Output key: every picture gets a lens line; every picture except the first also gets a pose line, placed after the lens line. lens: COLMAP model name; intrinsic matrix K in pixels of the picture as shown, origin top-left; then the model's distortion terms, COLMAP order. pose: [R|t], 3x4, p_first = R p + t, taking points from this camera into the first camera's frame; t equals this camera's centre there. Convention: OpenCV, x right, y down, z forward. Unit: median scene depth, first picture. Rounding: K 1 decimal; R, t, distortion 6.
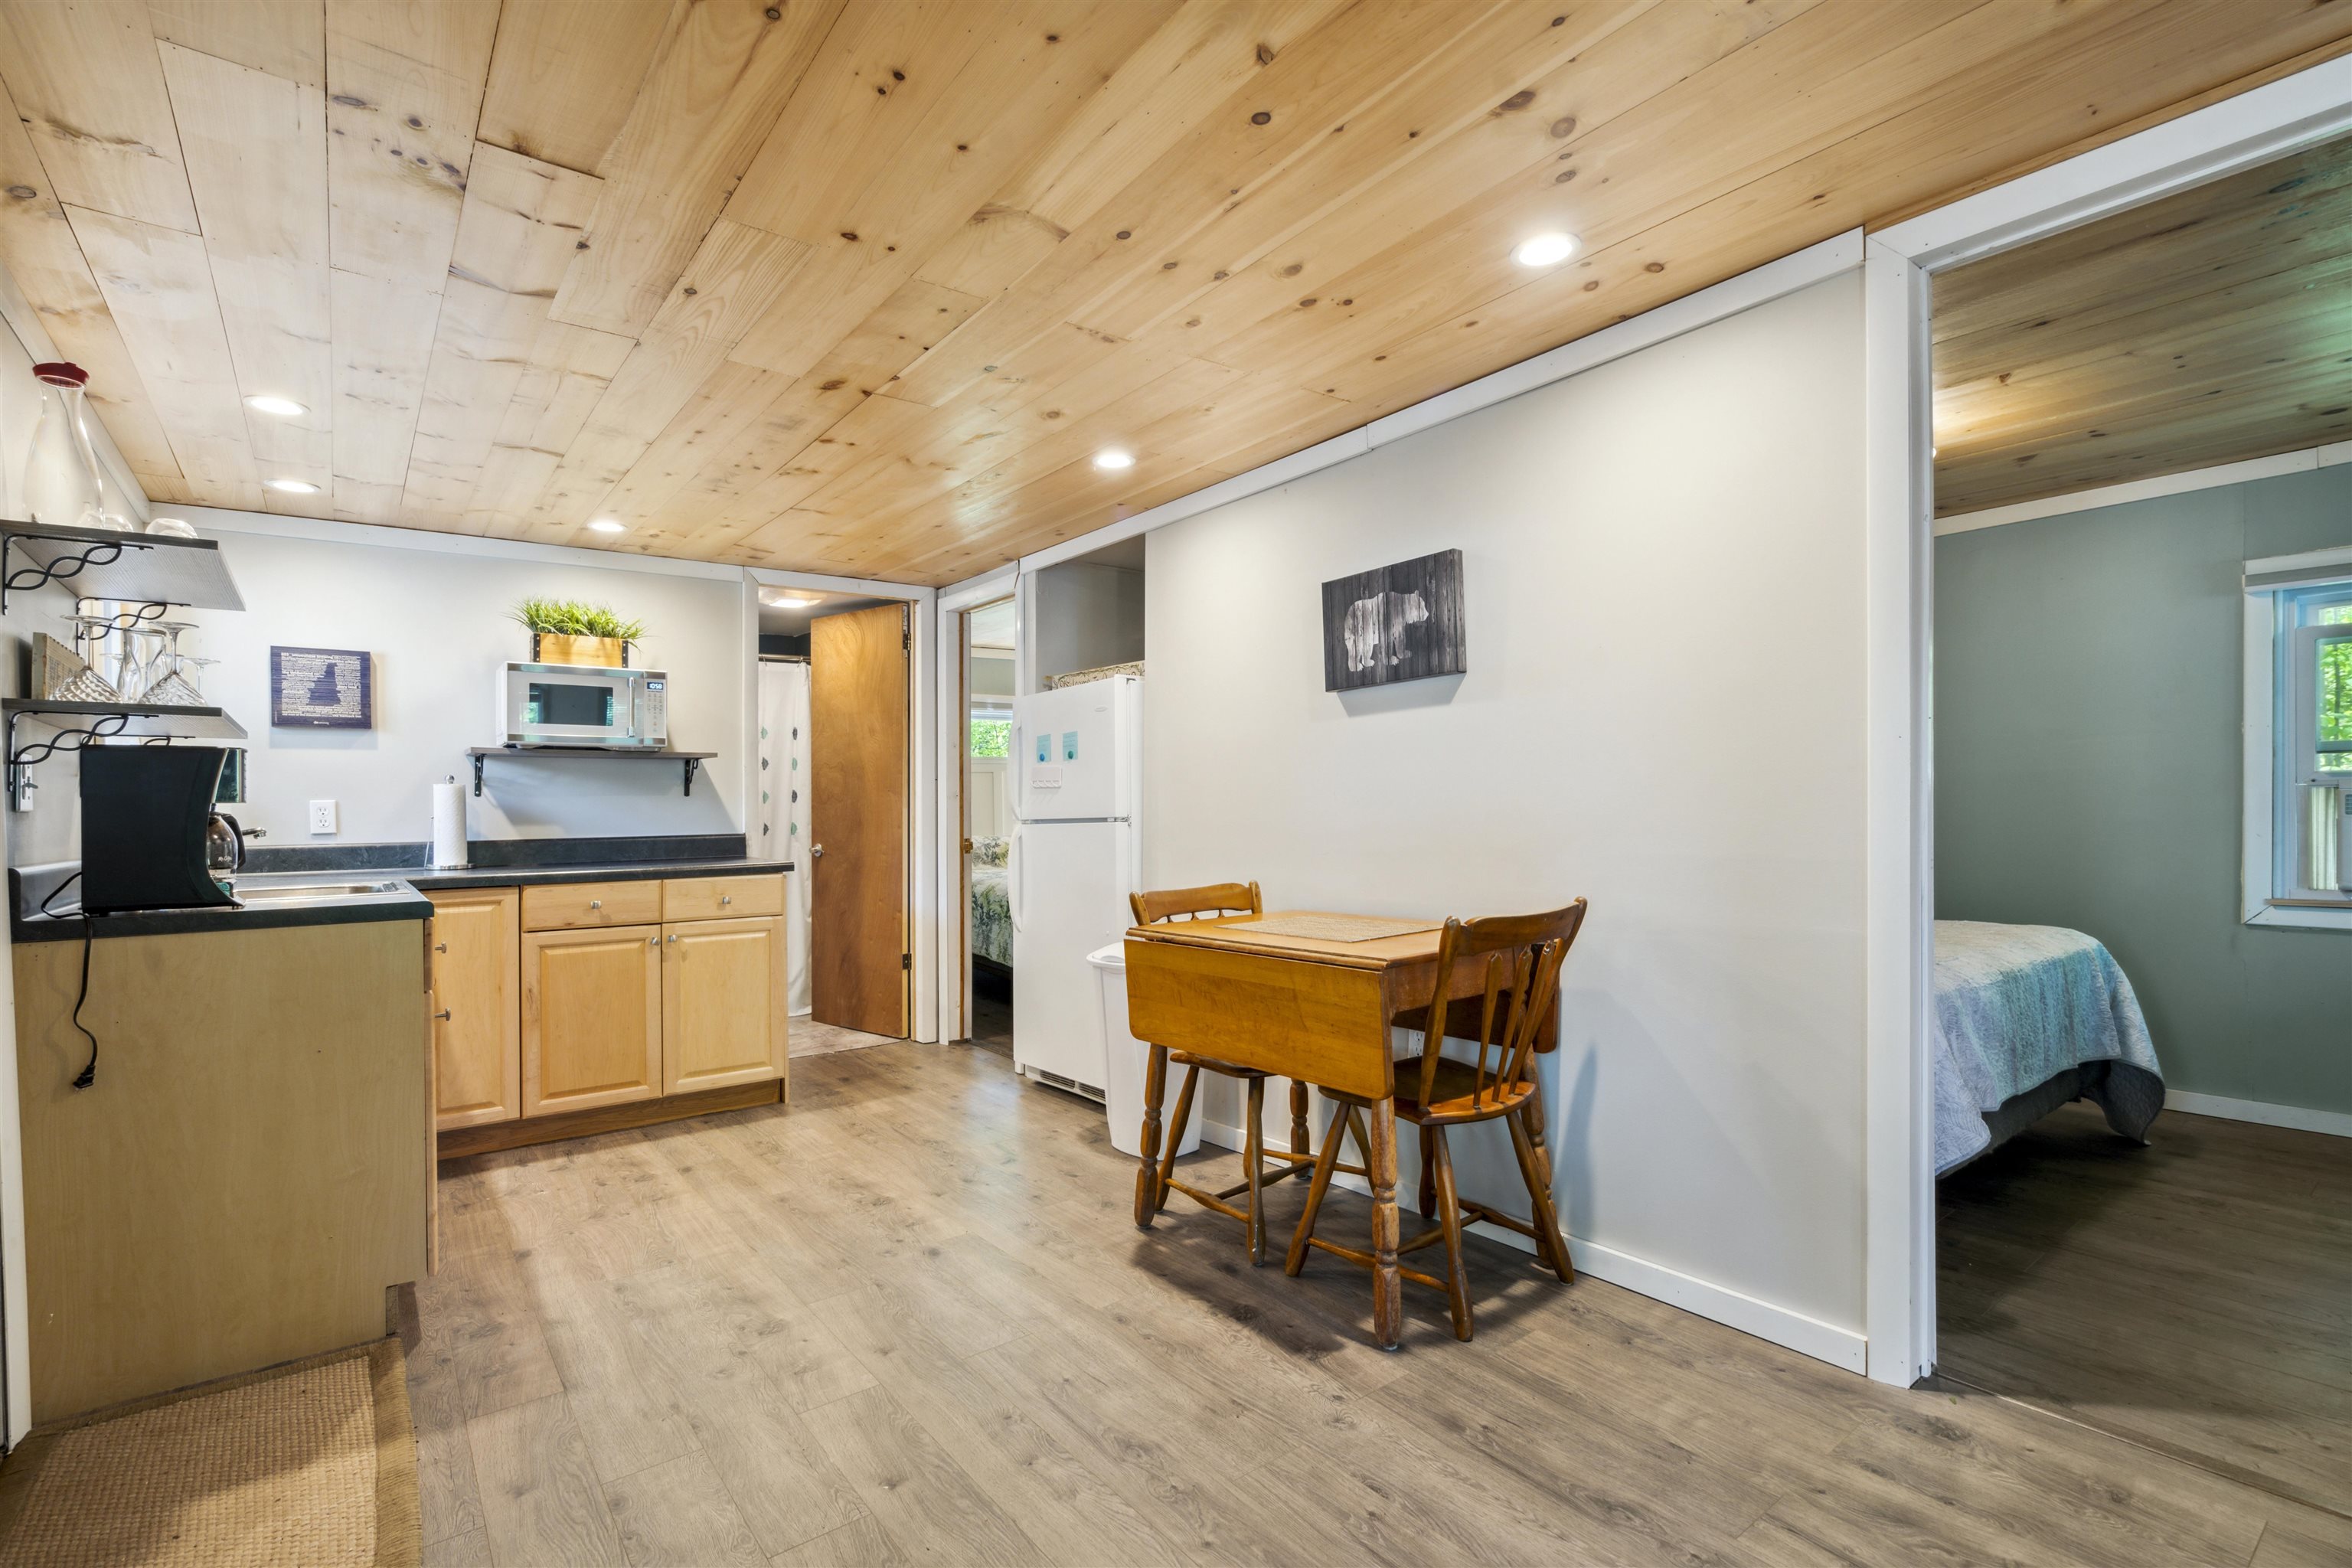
lens RADIAL K [[1067.6, 0, 1193.0], [0, 1067.6, 789.7], [0, 0, 1]] dist [-0.003901, 0.000231]
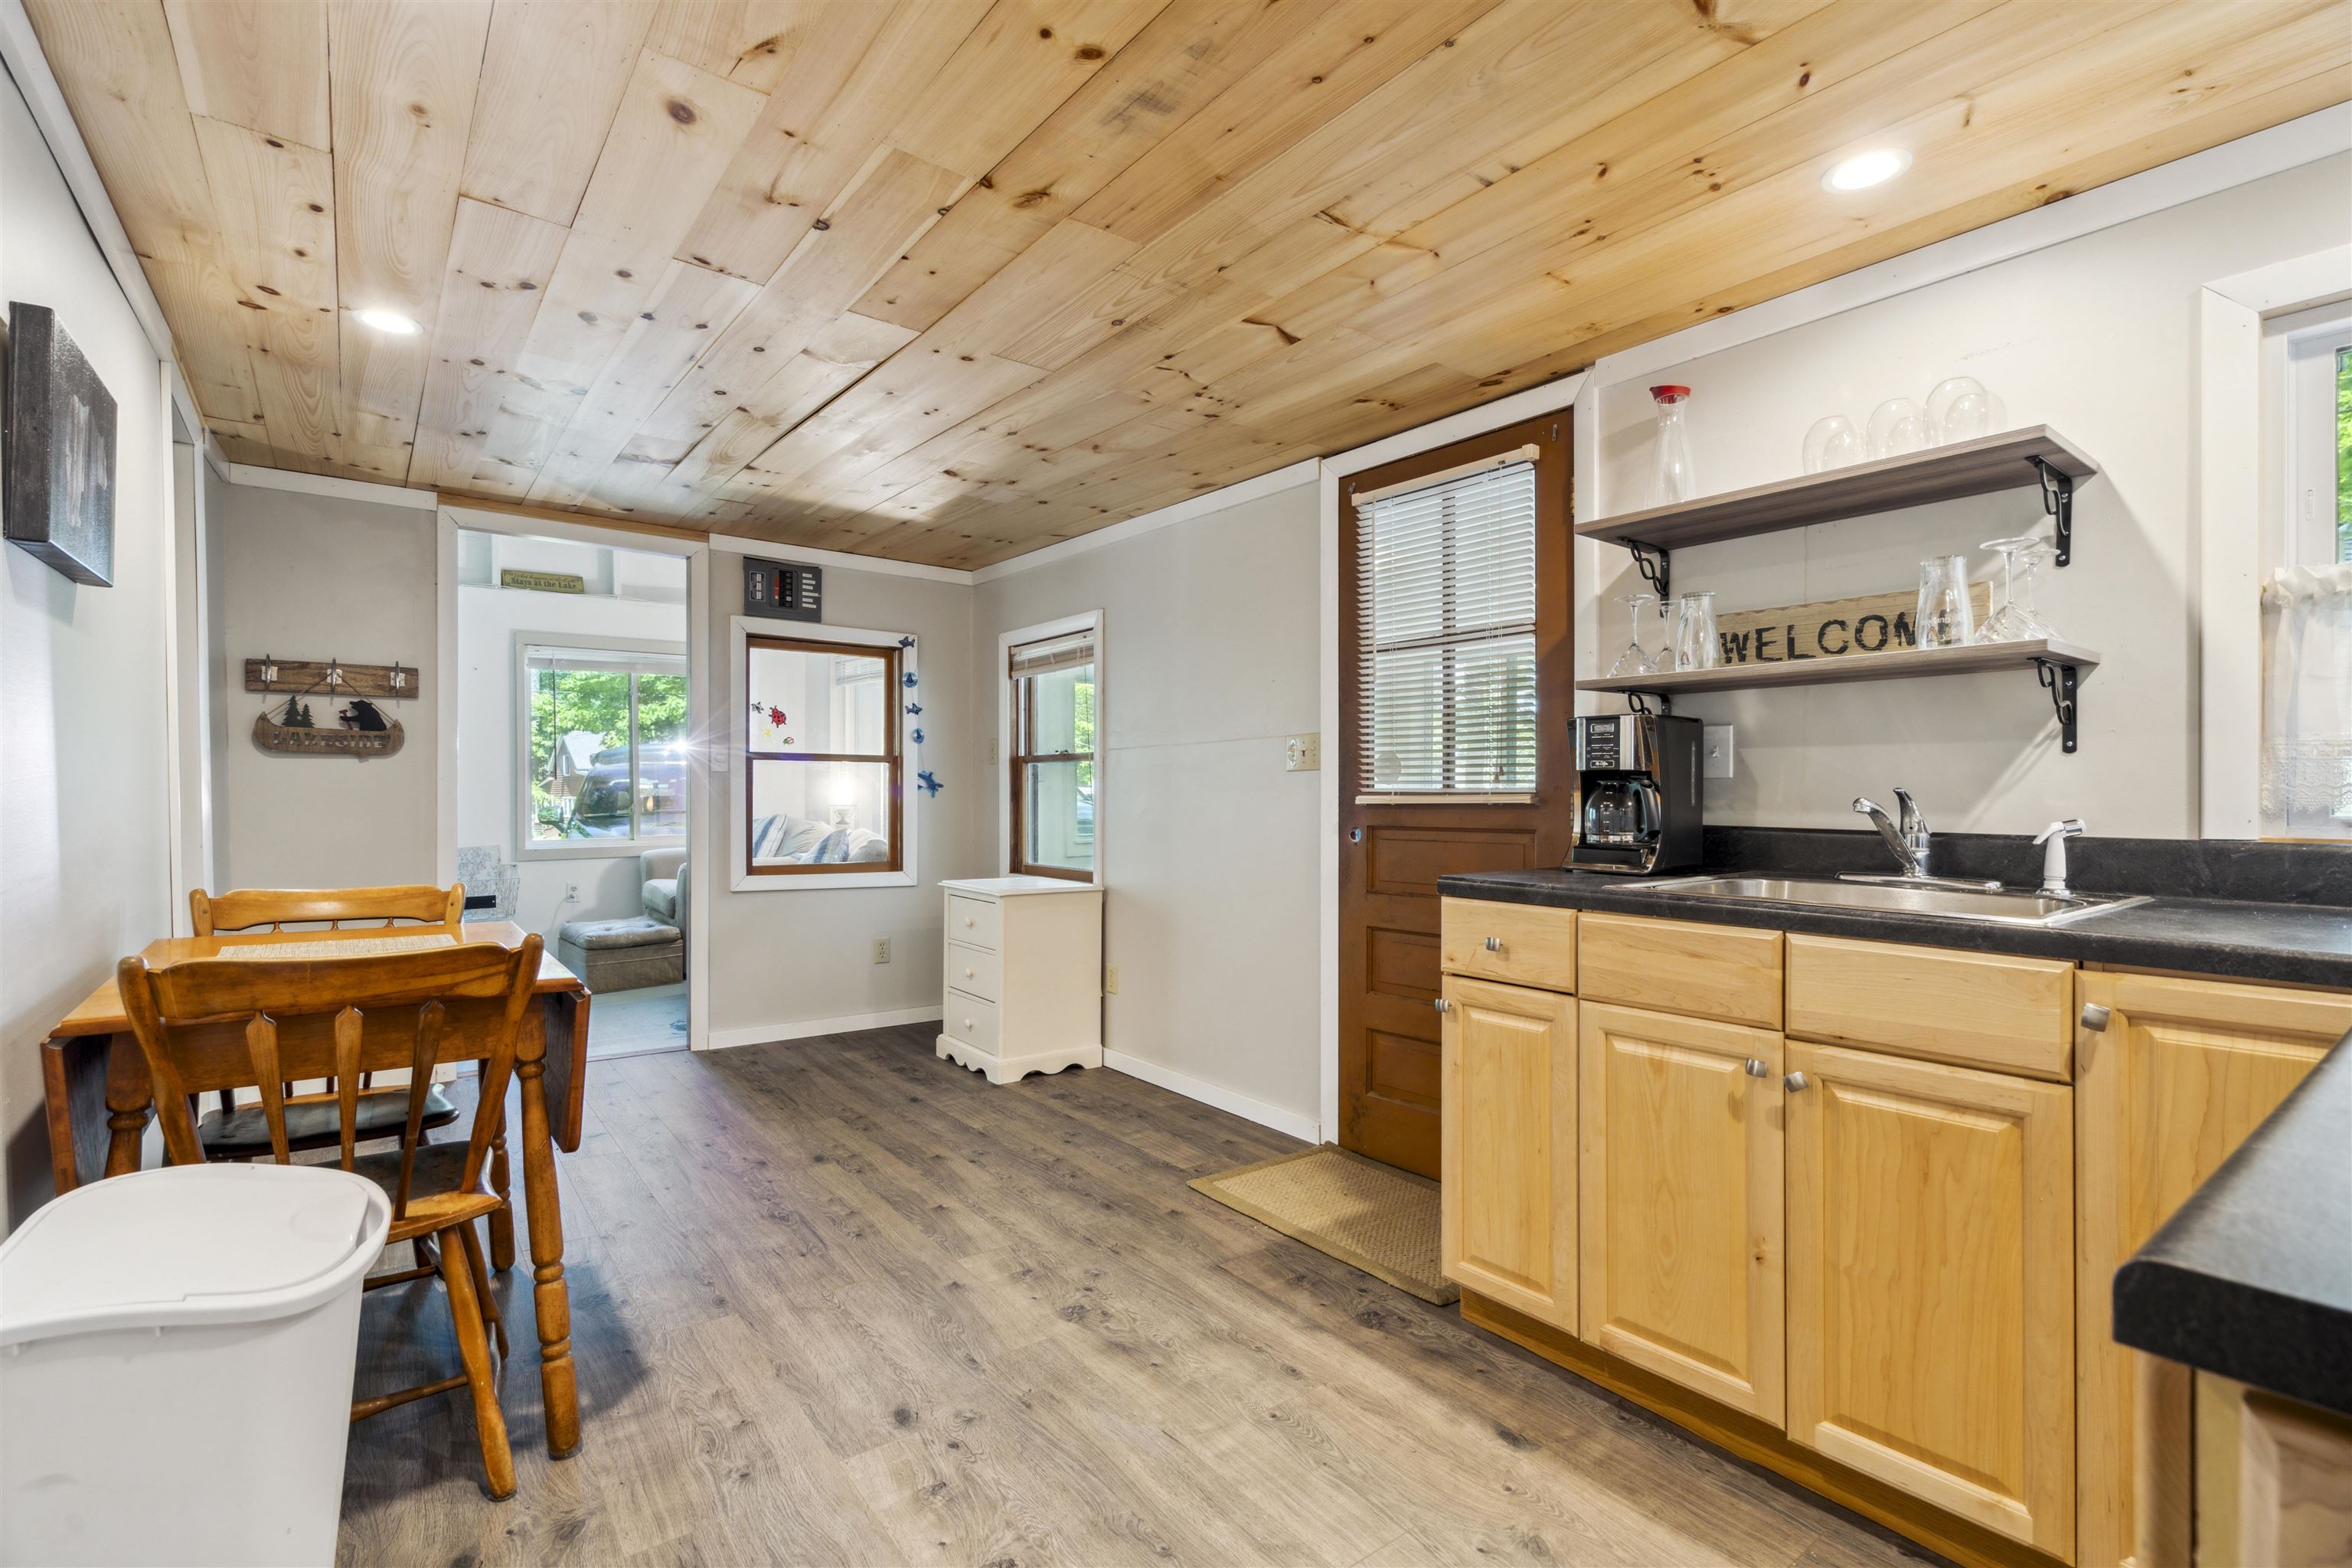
lens RADIAL K [[1067.6, 0, 1177.0], [0, 1067.6, 801.9], [0, 0, 1]] dist [-0.003901, 0.000231]
pose [[-0.999785, 0.010529, 0.017850, -0.504863], [0.010395, 0.999917, -0.007585, 0.044407], [-0.017928, -0.007398, -0.999812, 1.950606]]
